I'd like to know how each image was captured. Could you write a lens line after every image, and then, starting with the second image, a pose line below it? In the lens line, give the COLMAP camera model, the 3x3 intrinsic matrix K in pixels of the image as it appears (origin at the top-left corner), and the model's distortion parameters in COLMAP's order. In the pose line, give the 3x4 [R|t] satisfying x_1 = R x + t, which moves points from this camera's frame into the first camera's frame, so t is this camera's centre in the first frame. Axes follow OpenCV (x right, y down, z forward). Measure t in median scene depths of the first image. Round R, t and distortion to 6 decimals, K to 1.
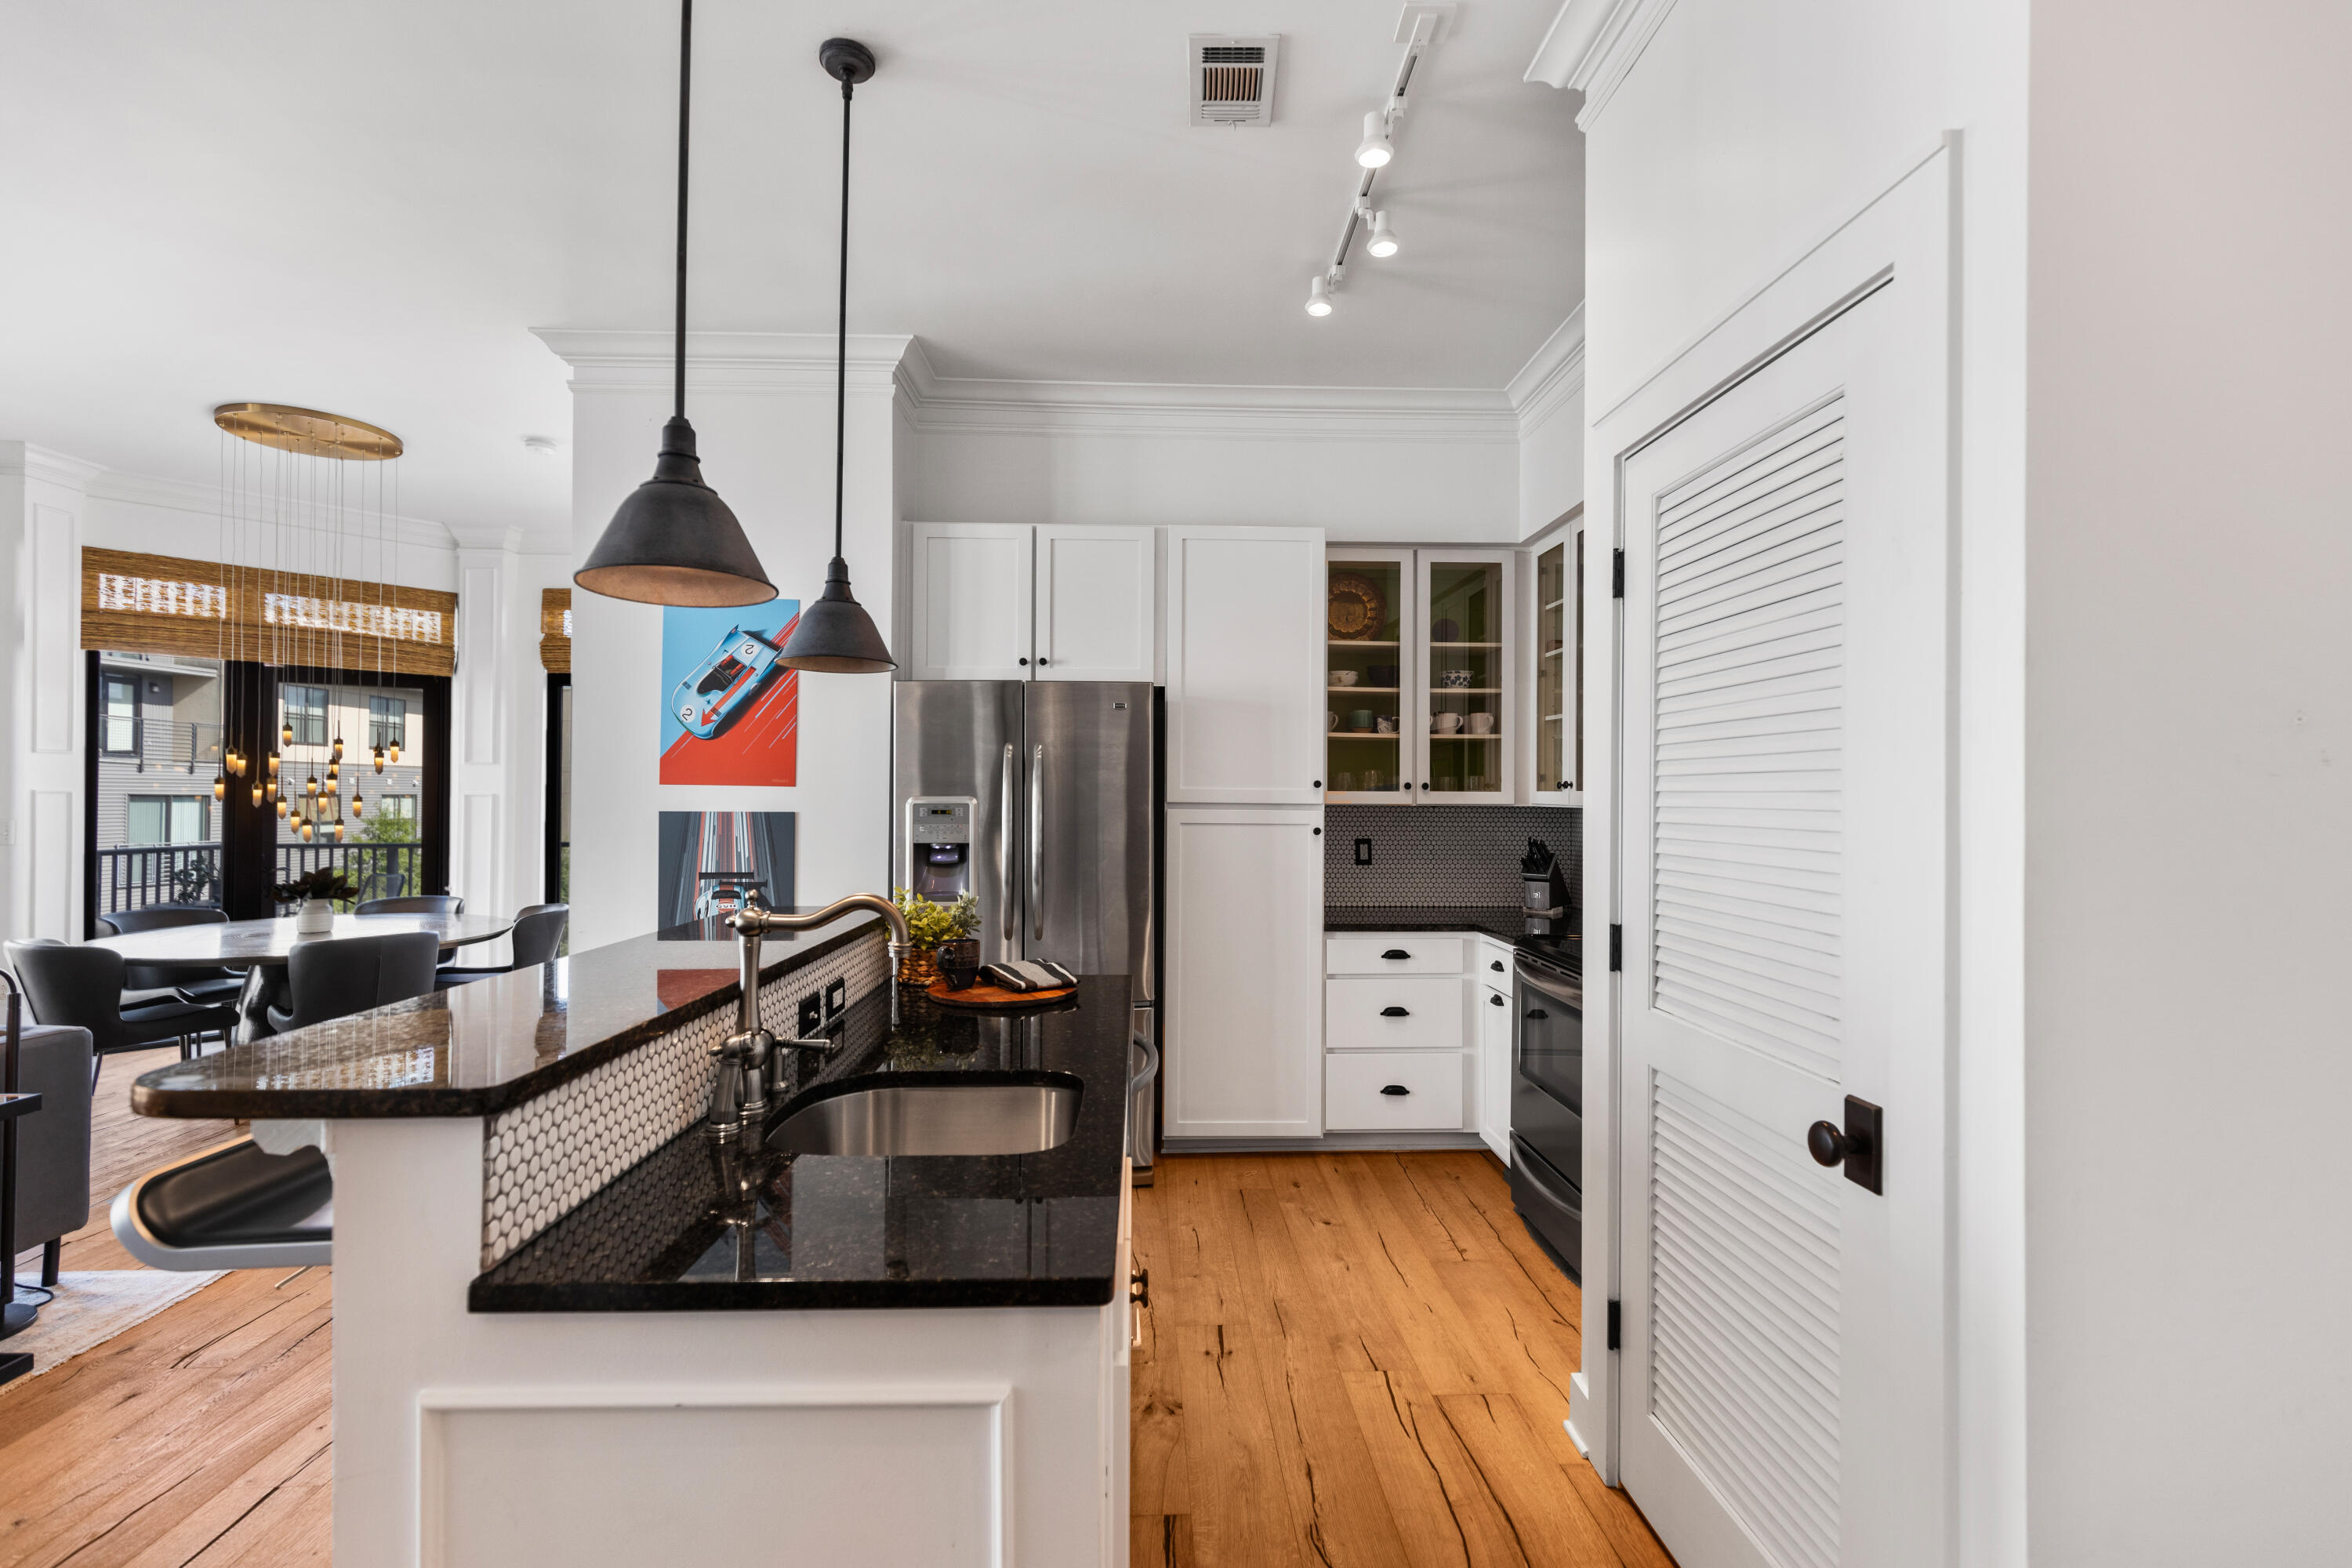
lens RADIAL K [[1059.0, 0, 1179.5], [0, 1059.0, 787.5], [0, 0, 1]] dist [0.008771, -0.001137]
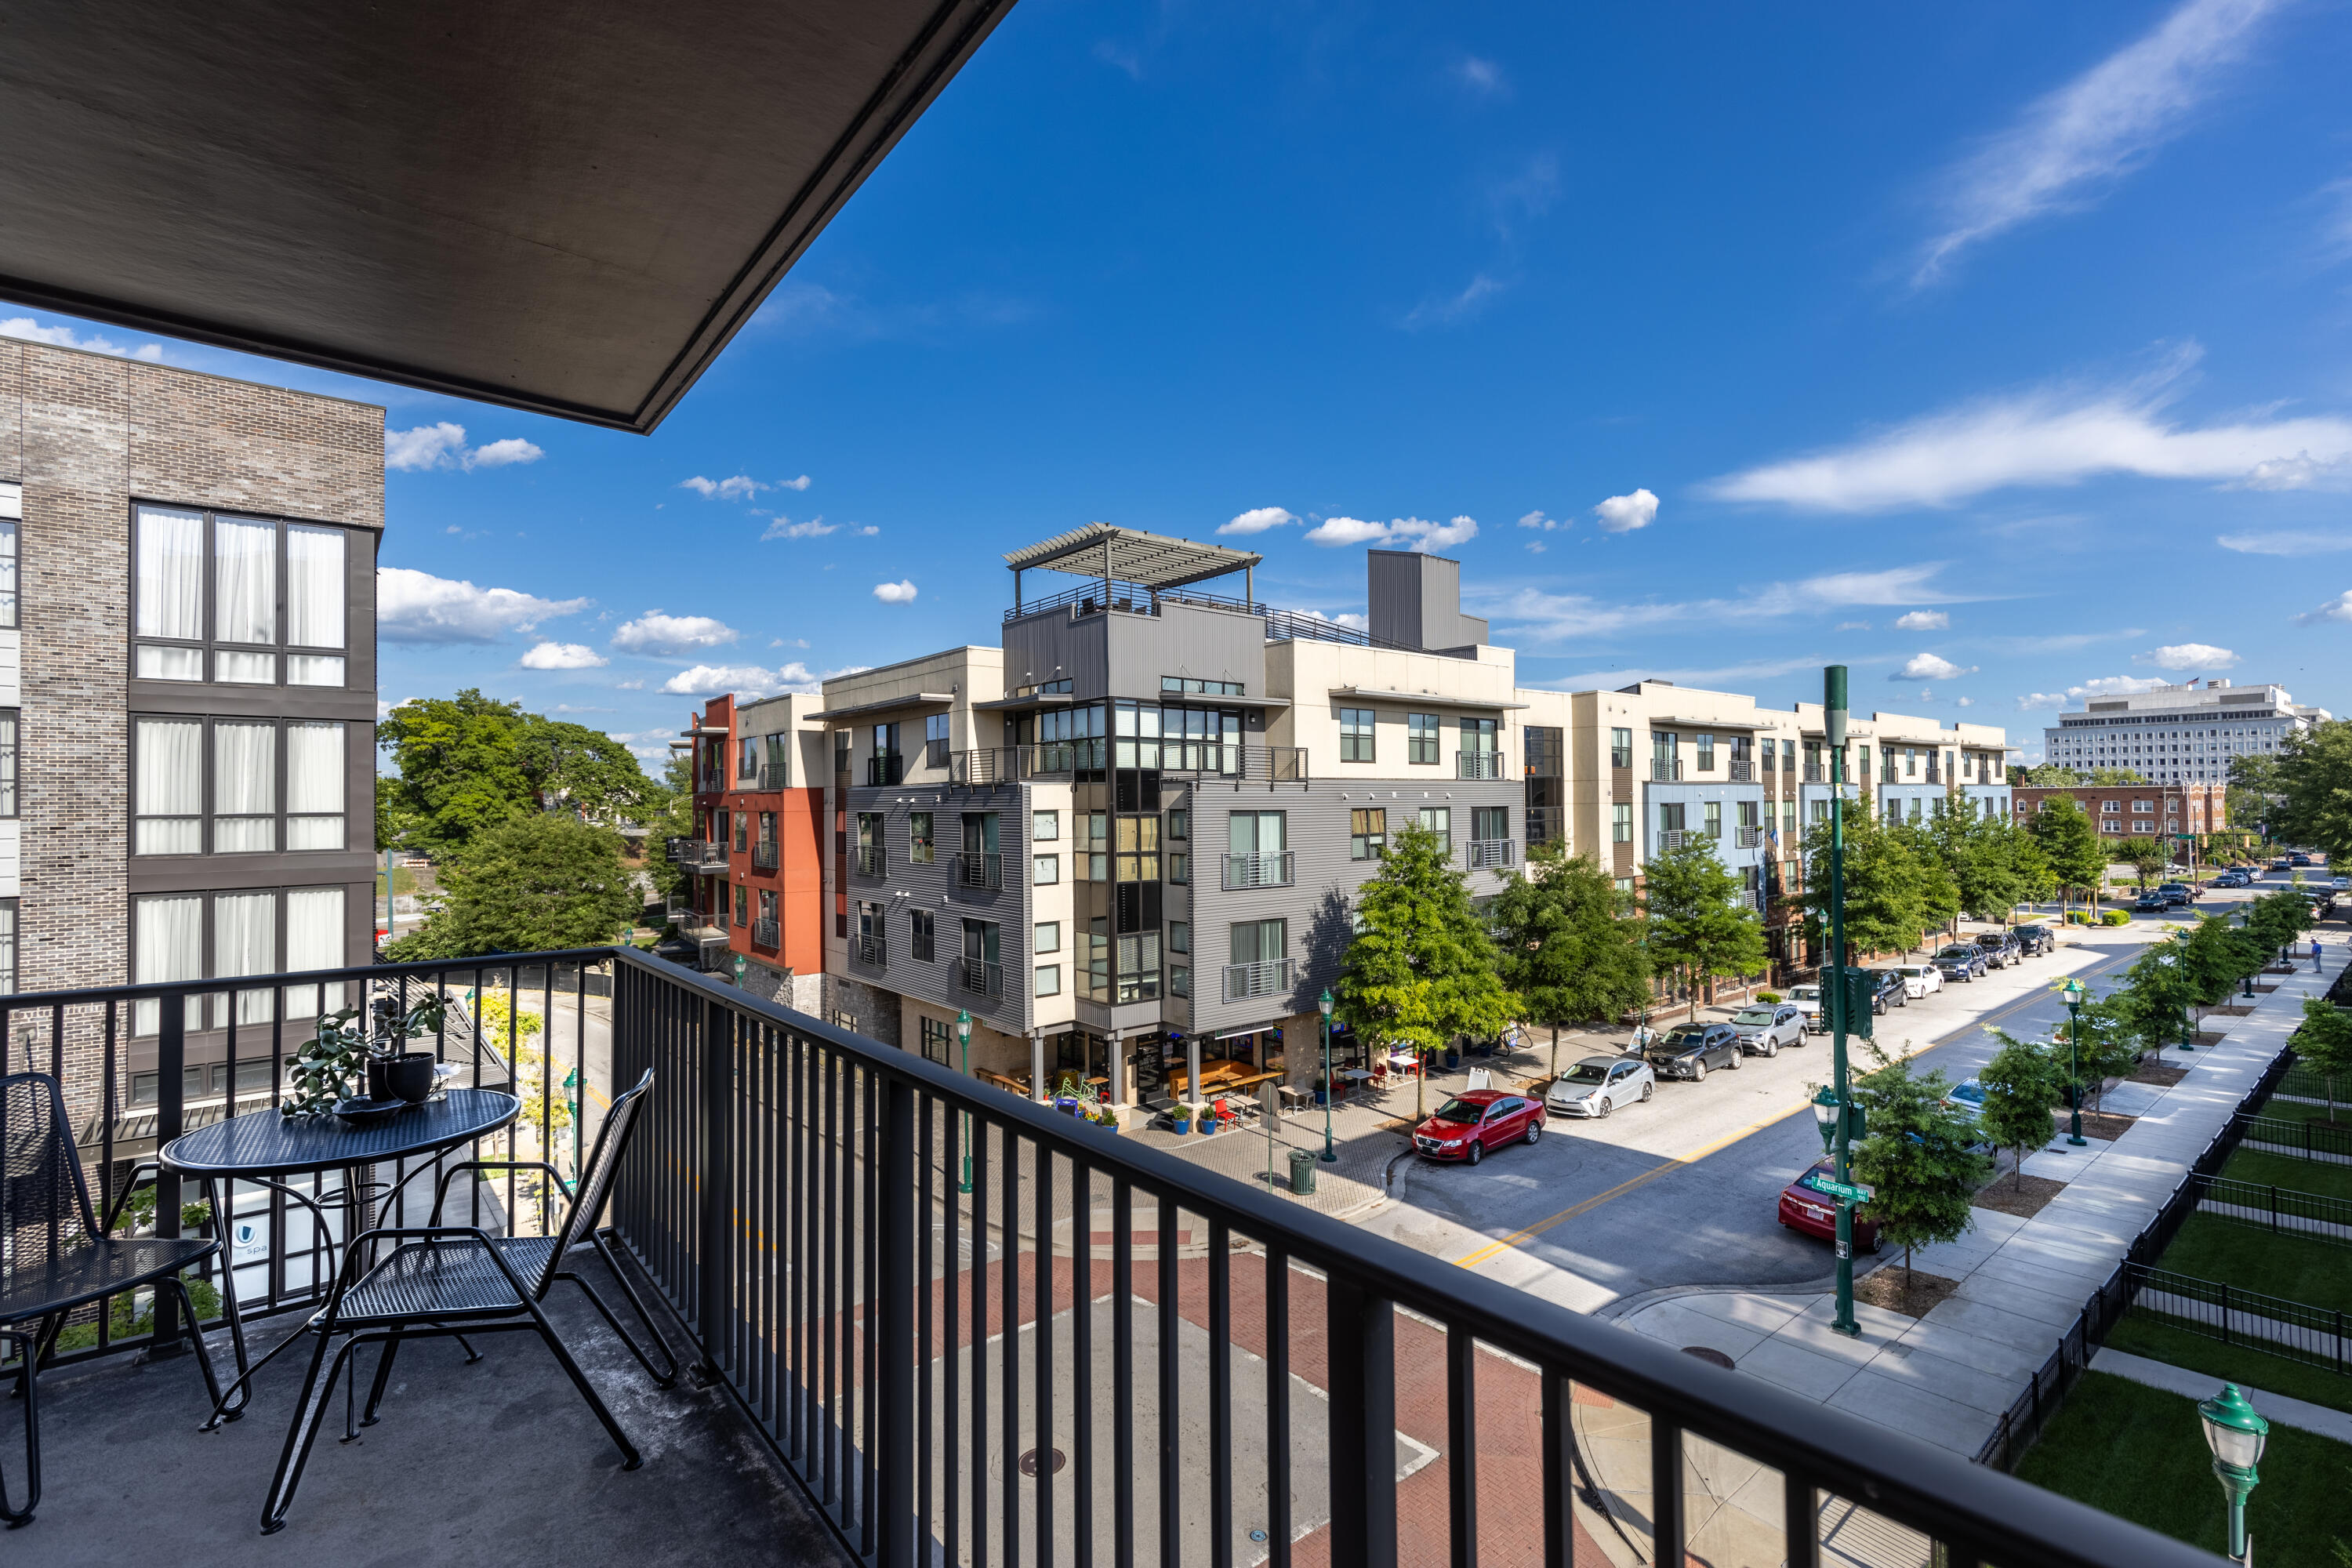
lens RADIAL K [[1059.0, 0, 1179.5], [0, 1059.0, 787.5], [0, 0, 1]] dist [0.008771, -0.001137]
pose [[0.604631, -0.023386, -0.796162, -0.637671], [0.019368, 0.999705, -0.014657, -0.016604], [0.796270, -0.006558, 0.604906, 1.710417]]
